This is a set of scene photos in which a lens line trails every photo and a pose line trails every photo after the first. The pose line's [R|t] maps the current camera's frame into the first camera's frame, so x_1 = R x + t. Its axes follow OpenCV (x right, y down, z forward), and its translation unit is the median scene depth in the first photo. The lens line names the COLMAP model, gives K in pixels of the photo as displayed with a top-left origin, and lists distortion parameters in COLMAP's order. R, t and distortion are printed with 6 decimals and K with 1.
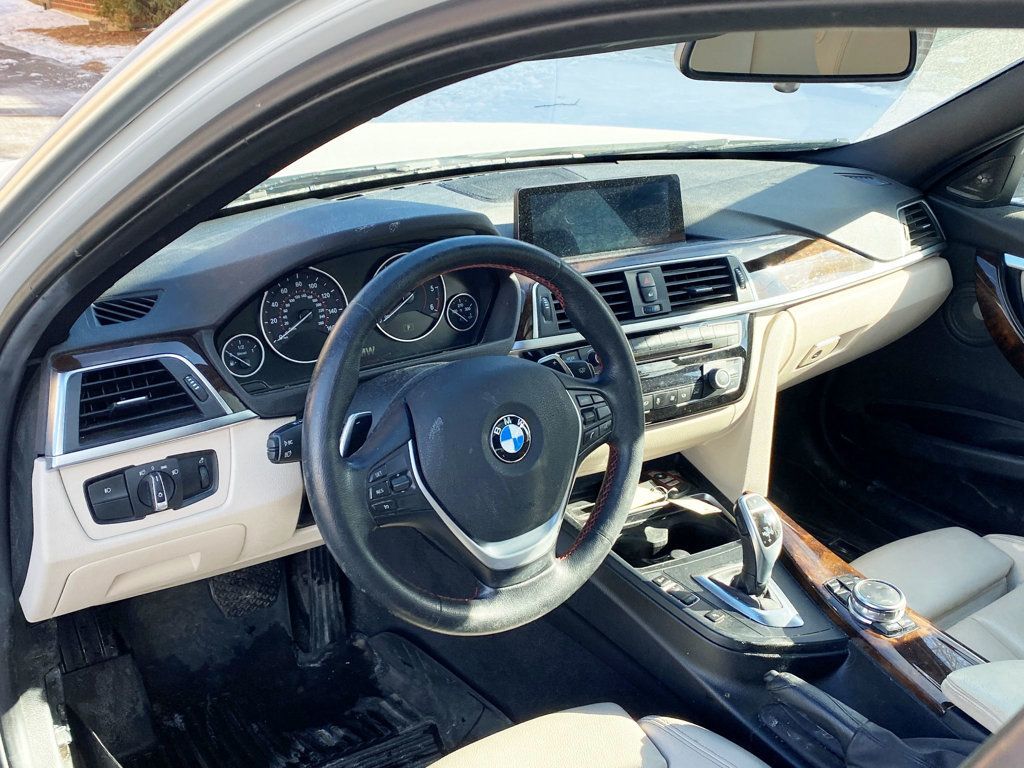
lens RADIAL K [[1067.7, 0, 515.4], [0, 1067.7, 404.2], [0, 0, 1]] dist [0.143340, -0.259400]
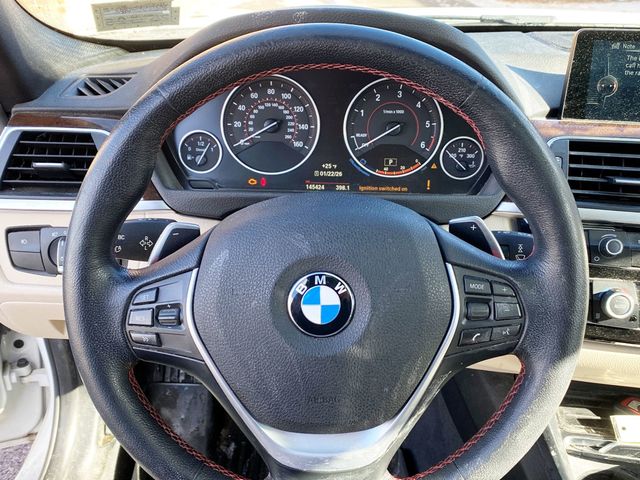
lens RADIAL K [[667.3, 0, 322.1], [0, 667.3, 252.7], [0, 0, 1]] dist [0.143340, -0.259400]
pose [[0.795992, 0.250215, -0.551171, 0.175841], [-0.240639, 0.966325, 0.091155, -0.032211], [0.555418, 0.060075, 0.829398, 0.453180]]
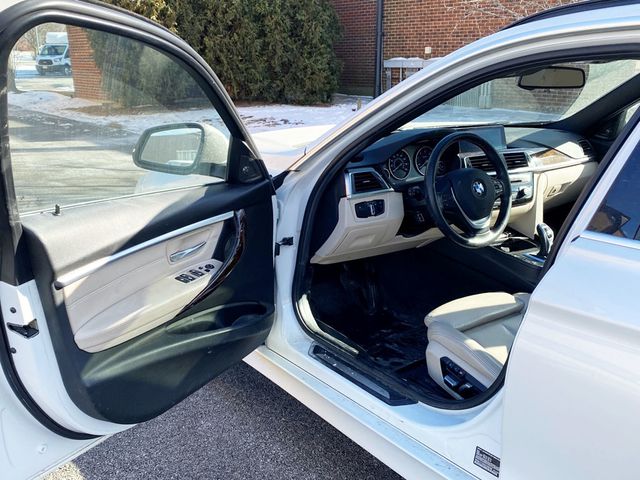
lens RADIAL K [[676.8, 0, 320.0], [0, 676.8, 240.0], [0, 0, 1]] dist [-0.004503, 0.003655]
pose [[0.999602, -0.028175, 0.001206, -0.374235], [0.028080, 0.990476, -0.134789, 0.340616], [0.002603, 0.134769, 0.990874, -0.799976]]
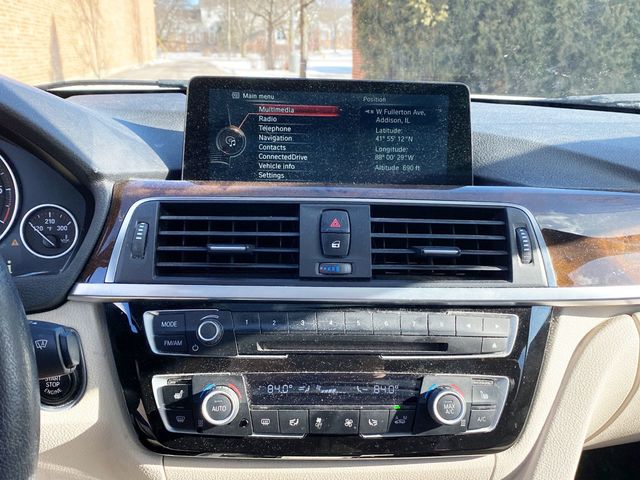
lens RADIAL K [[676.8, 0, 320.0], [0, 676.8, 240.0], [0, 0, 1]] dist [-0.004503, 0.003655]
pose [[0.892686, 0.116132, -0.435460, 0.284808], [-0.178040, 0.978510, -0.104021, -0.063197], [0.414022, 0.170388, 0.894178, 0.645283]]
